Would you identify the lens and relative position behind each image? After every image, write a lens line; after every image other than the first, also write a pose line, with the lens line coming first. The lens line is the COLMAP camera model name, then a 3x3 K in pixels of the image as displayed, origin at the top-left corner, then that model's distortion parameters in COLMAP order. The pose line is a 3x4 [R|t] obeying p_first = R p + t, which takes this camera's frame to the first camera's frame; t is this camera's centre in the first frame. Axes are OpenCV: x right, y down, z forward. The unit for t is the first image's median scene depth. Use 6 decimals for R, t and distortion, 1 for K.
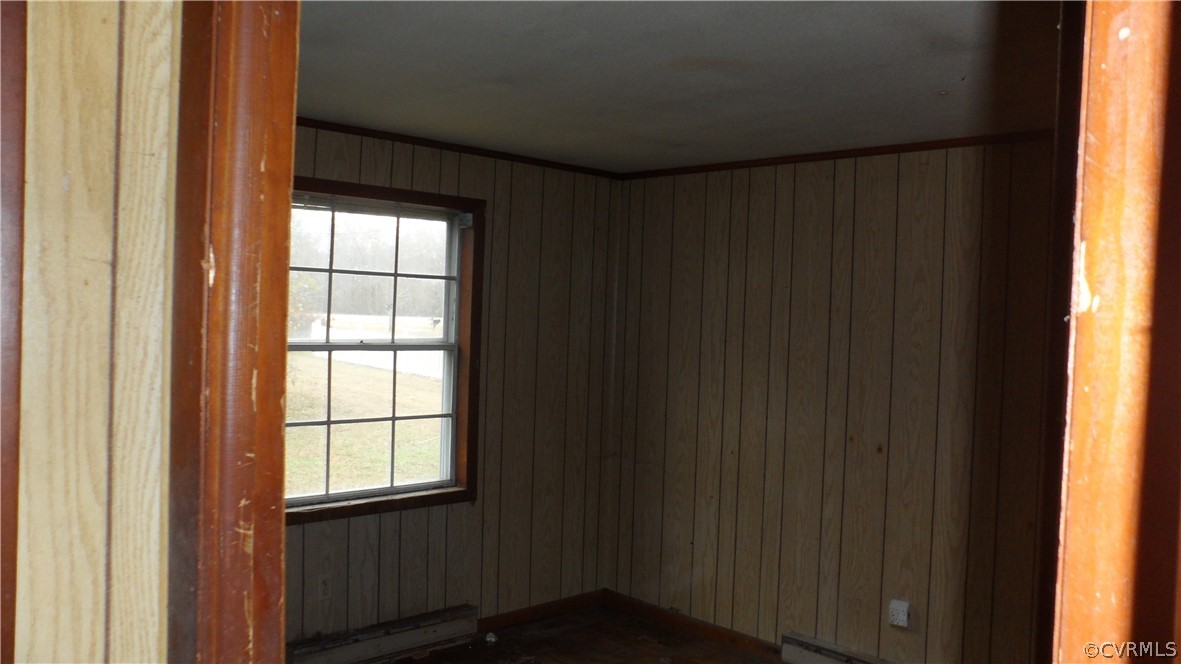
lens RADIAL K [[917.4, 0, 589.3], [0, 917.4, 334.6], [0, 0, 1]] dist [-0.111452, 0.033824]
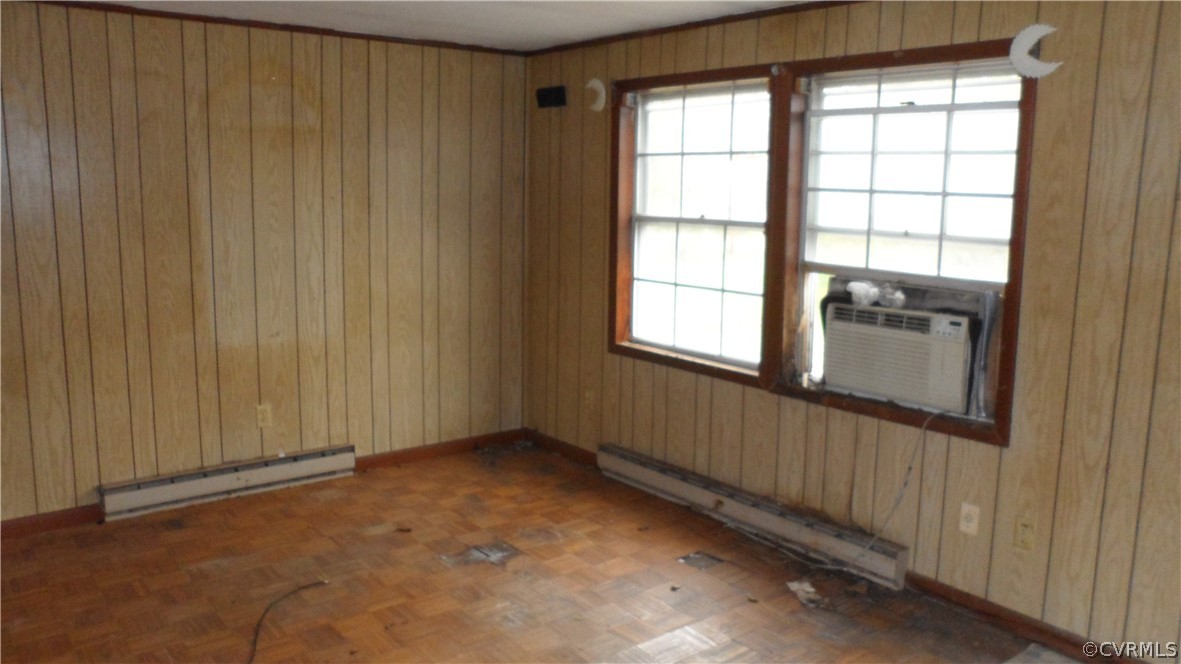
lens RADIAL K [[917.4, 0, 585.3], [0, 917.4, 330.8], [0, 0, 1]] dist [-0.111452, 0.033824]
pose [[-0.097229, 0.124620, -0.987429, 0.861390], [-0.032476, 0.991204, 0.128295, 0.008112], [0.994732, 0.044541, -0.092326, 0.962014]]
